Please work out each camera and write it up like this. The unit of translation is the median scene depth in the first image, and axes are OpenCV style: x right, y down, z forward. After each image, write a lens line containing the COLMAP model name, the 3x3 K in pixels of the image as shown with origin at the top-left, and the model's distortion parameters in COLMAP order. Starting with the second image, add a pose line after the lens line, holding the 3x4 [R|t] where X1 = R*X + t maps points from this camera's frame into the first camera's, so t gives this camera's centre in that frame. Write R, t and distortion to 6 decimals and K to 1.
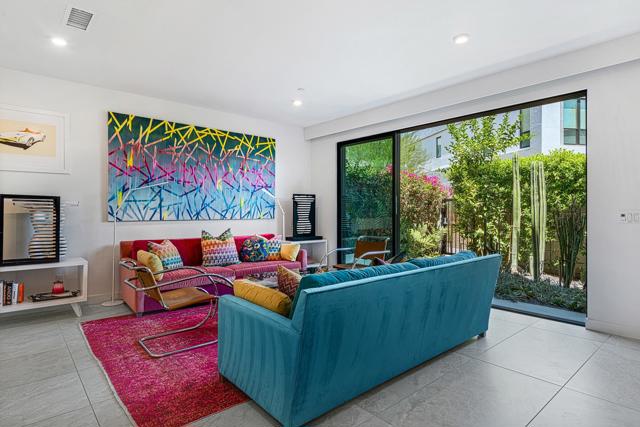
lens RADIAL K [[353.9, 0, 322.4], [0, 353.9, 209.4], [0, 0, 1]] dist [0.016312, -0.004963]
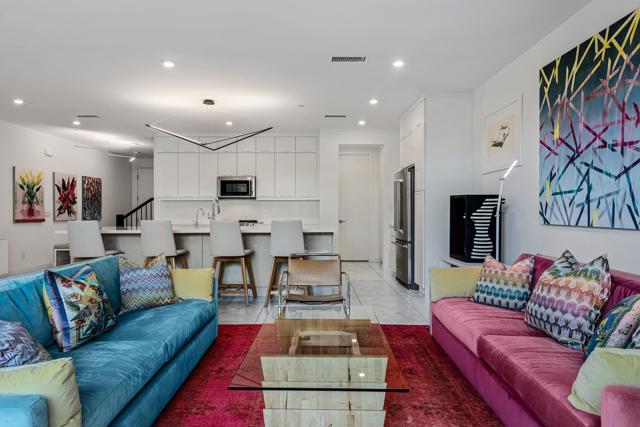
lens RADIAL K [[387.8, 0, 319.3], [0, 387.8, 212.1], [0, 0, 1]] dist [0.000318, 0.000331]
pose [[-0.653574, 0.004433, -0.756850, 0.247942], [0.007389, 0.999973, -0.000524, 0.006209], [0.756827, -0.005935, -0.653589, 1.058781]]
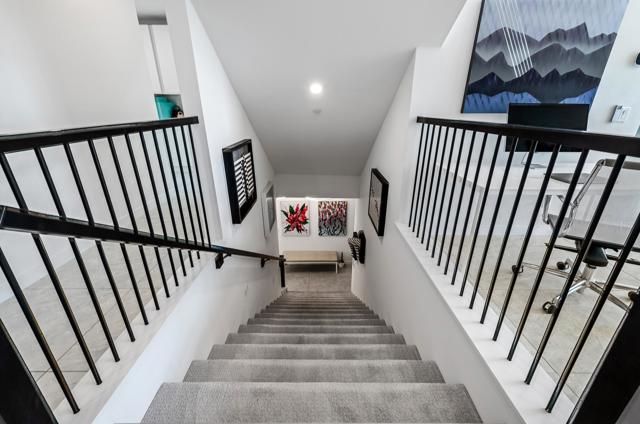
lens RADIAL K [[276.2, 0, 320.1], [0, 276.2, 214.2], [0, 0, 1]] dist [0.006879, 0.000071]
pose [[-0.748943, -0.253718, 0.612137, -1.334582], [-0.011262, 0.928533, 0.371079, -0.657267], [-0.662539, 0.271023, -0.698276, 0.084100]]
